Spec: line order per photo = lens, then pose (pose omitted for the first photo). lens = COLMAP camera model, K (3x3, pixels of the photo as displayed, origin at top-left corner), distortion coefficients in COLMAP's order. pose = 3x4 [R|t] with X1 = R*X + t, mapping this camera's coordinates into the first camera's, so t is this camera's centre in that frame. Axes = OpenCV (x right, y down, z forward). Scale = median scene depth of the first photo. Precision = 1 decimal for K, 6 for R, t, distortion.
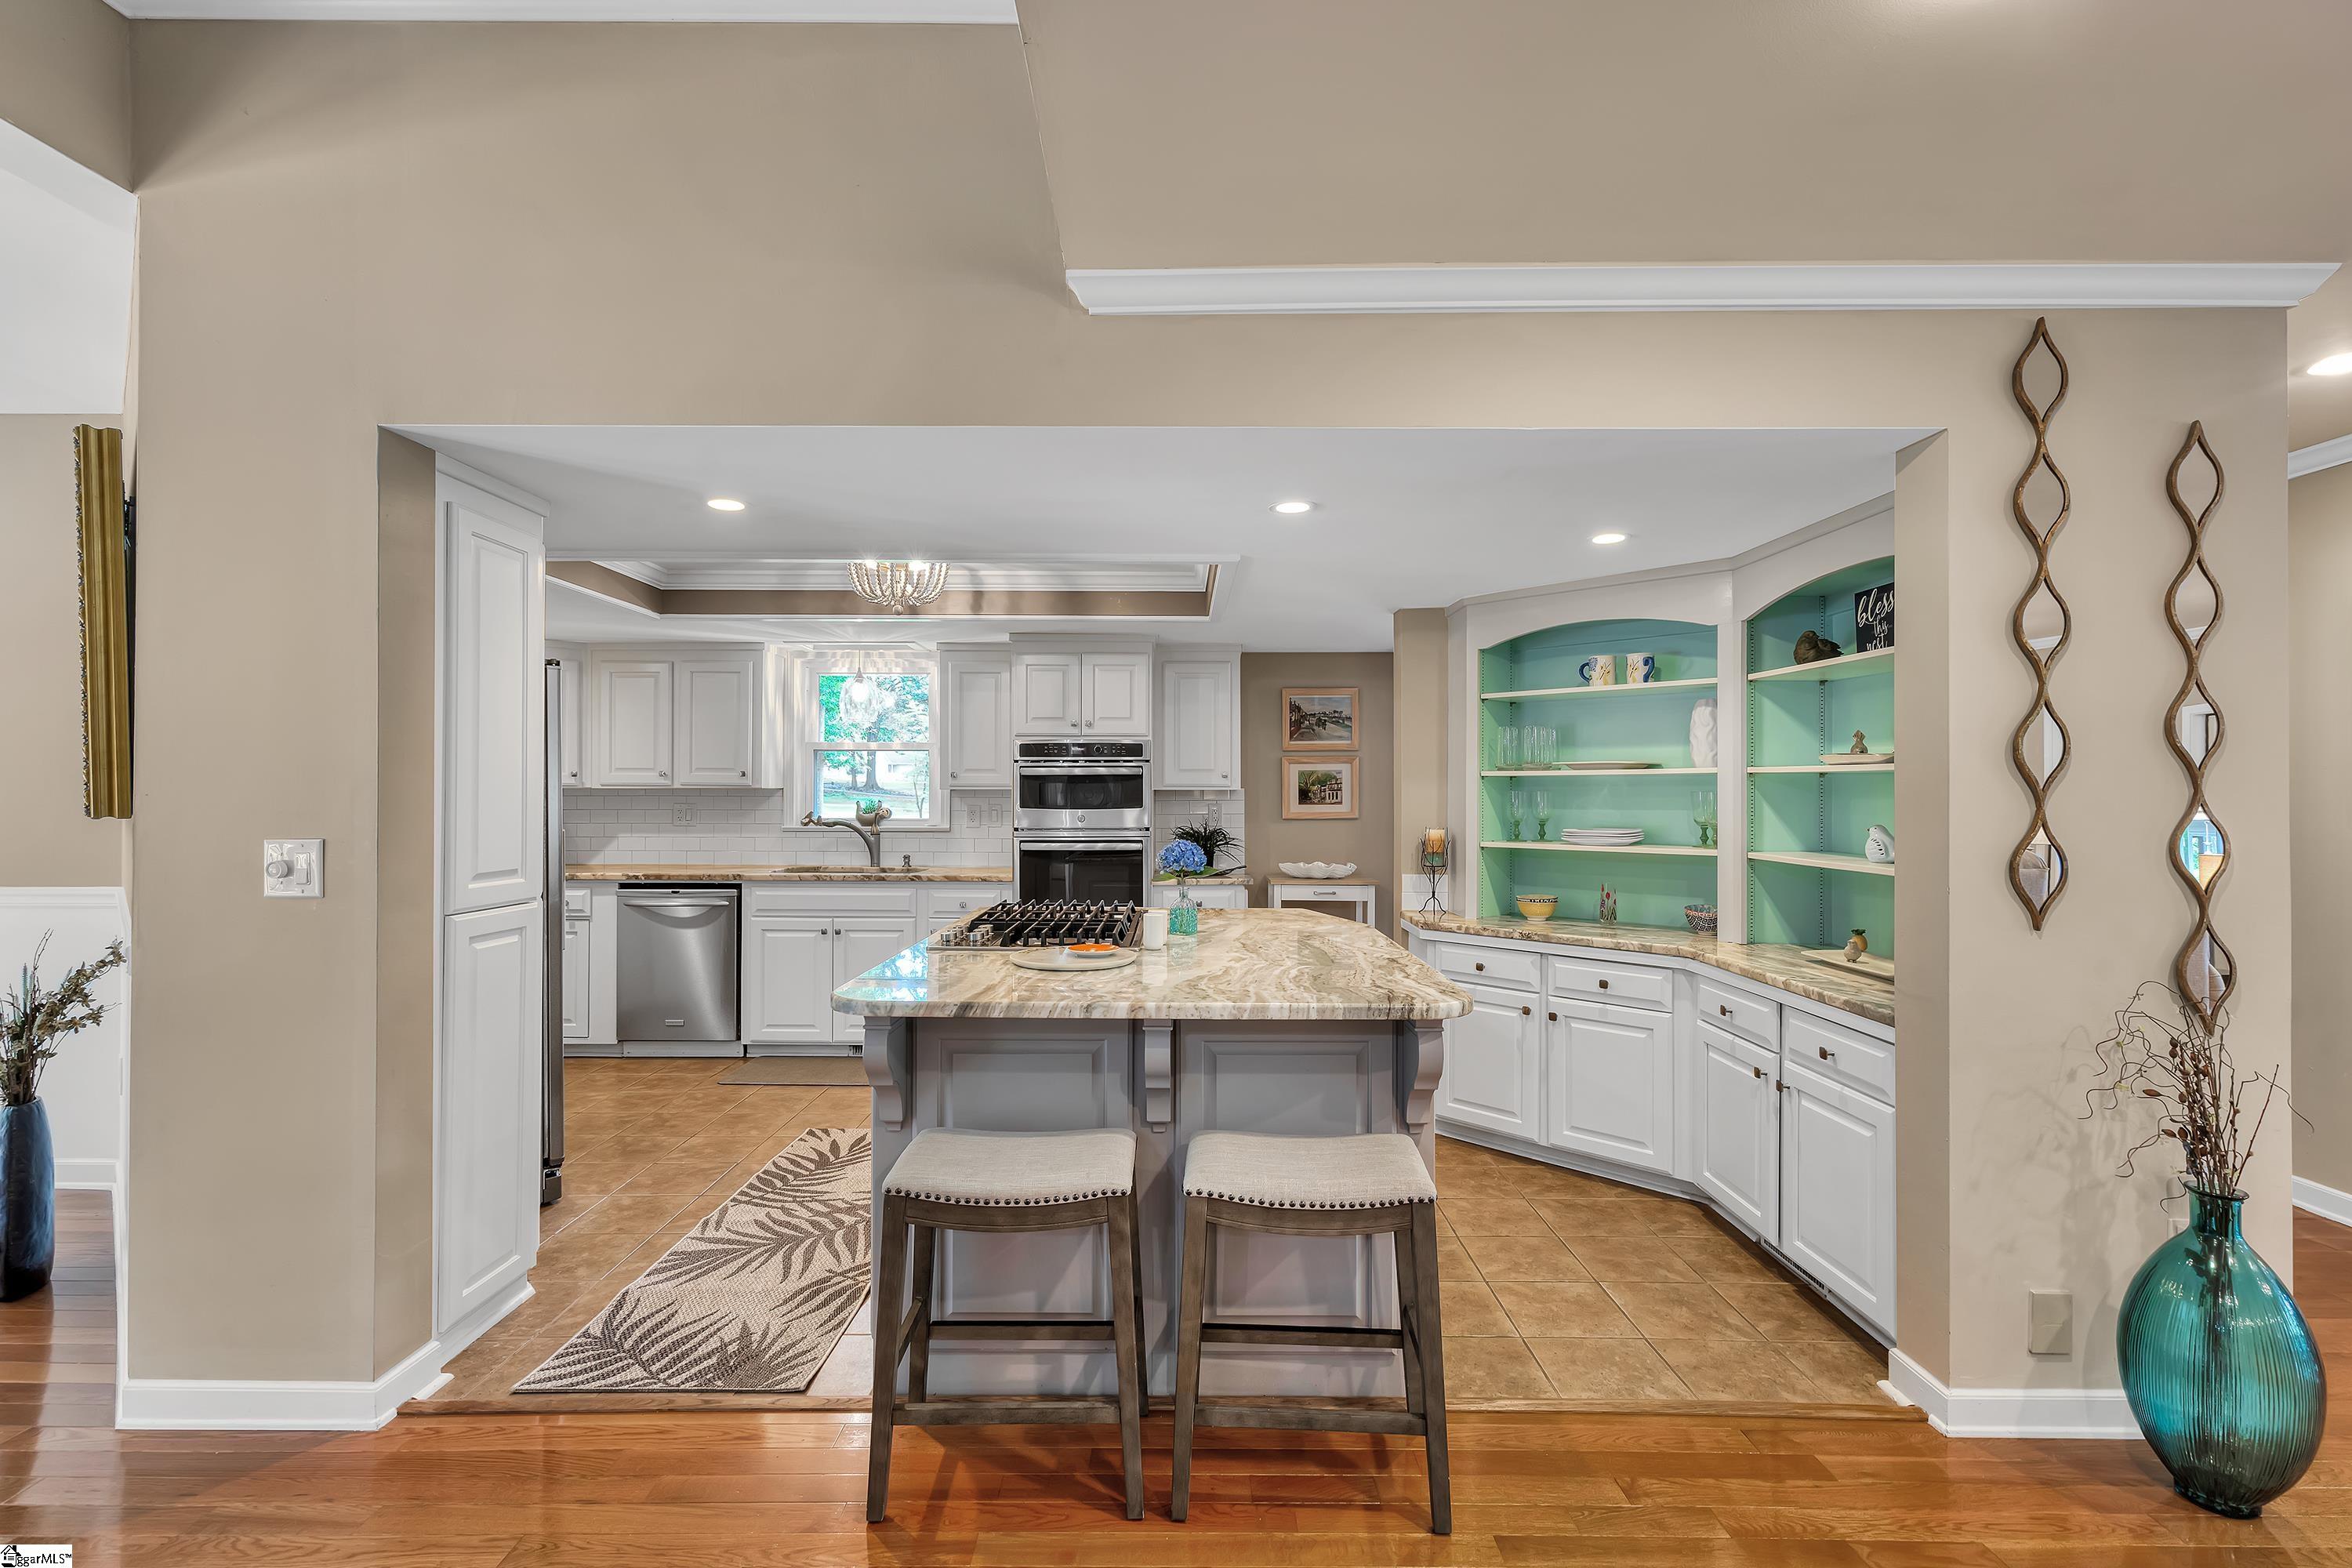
lens RADIAL K [[1071.6, 0, 1181.6], [0, 1071.6, 797.1], [0, 0, 1]] dist [-0.000479, 0.000036]
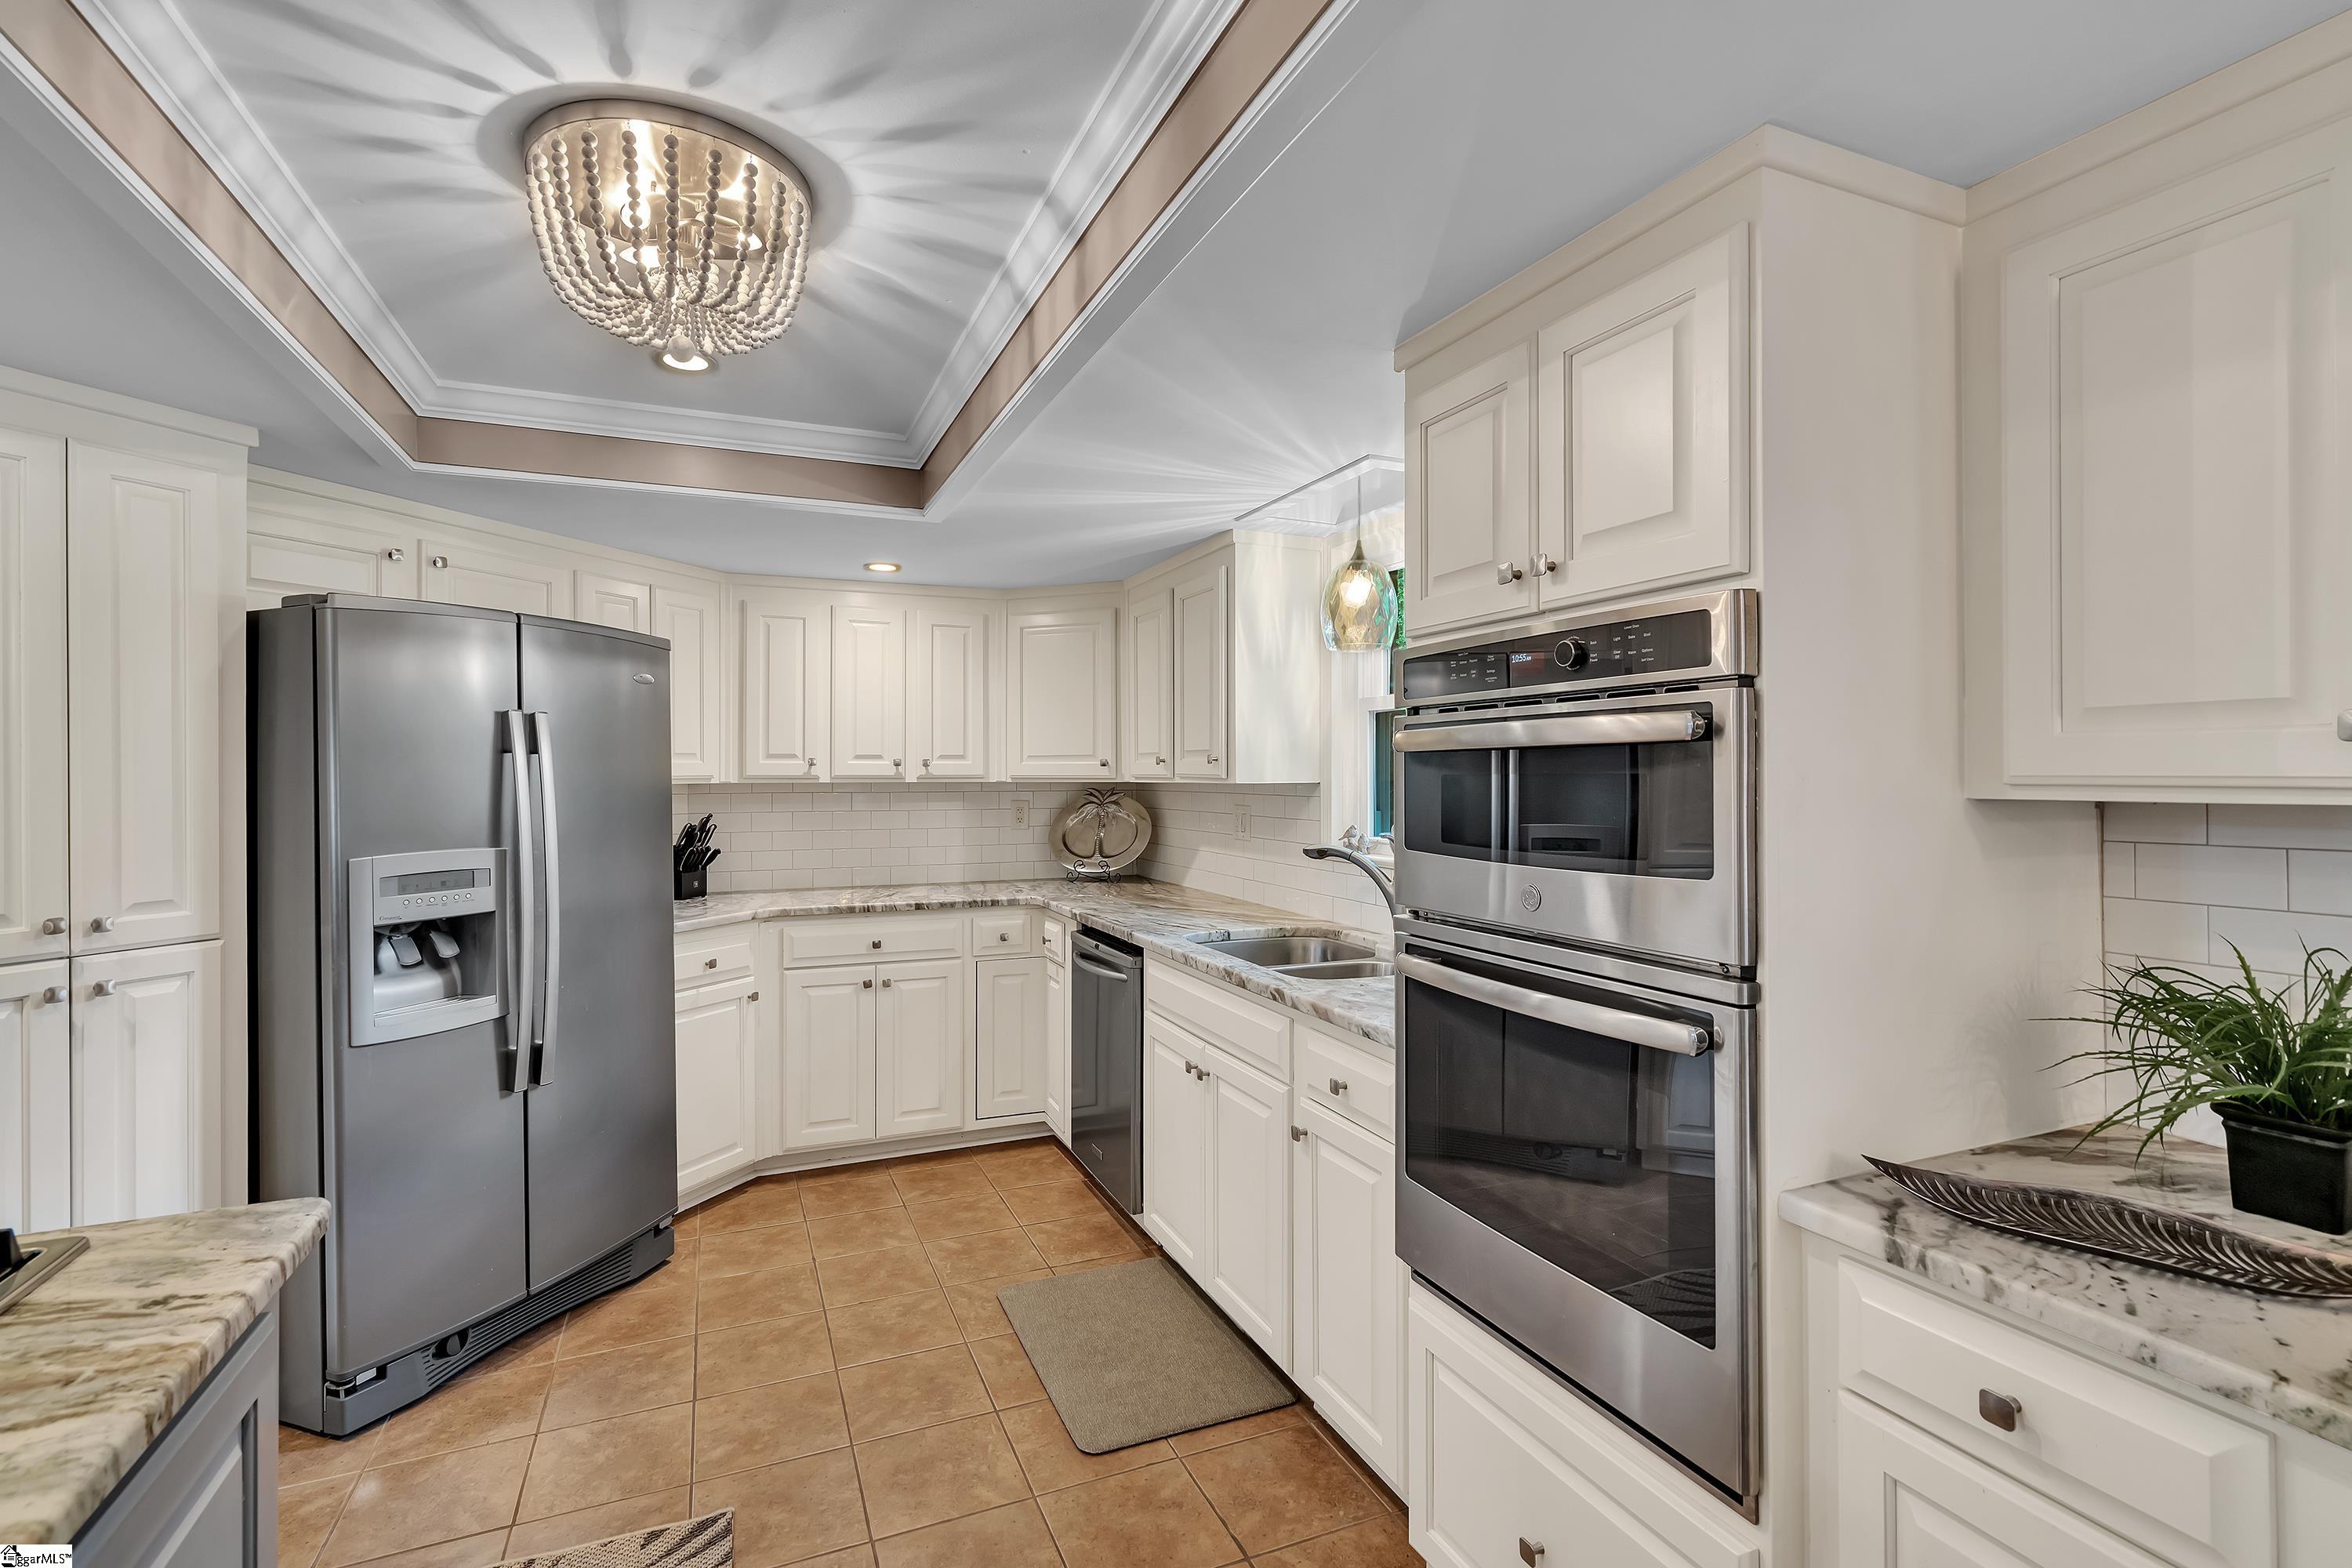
lens RADIAL K [[1069.7, 0, 1176.0], [0, 1069.7, 784.0], [0, 0, 1]] dist [-0.002925, -0.000259]
pose [[0.405429, 0.007722, -0.914094, 0.131377], [-0.002105, 0.999970, 0.007513, -0.012891], [0.914124, -0.001122, 0.405433, 0.798783]]
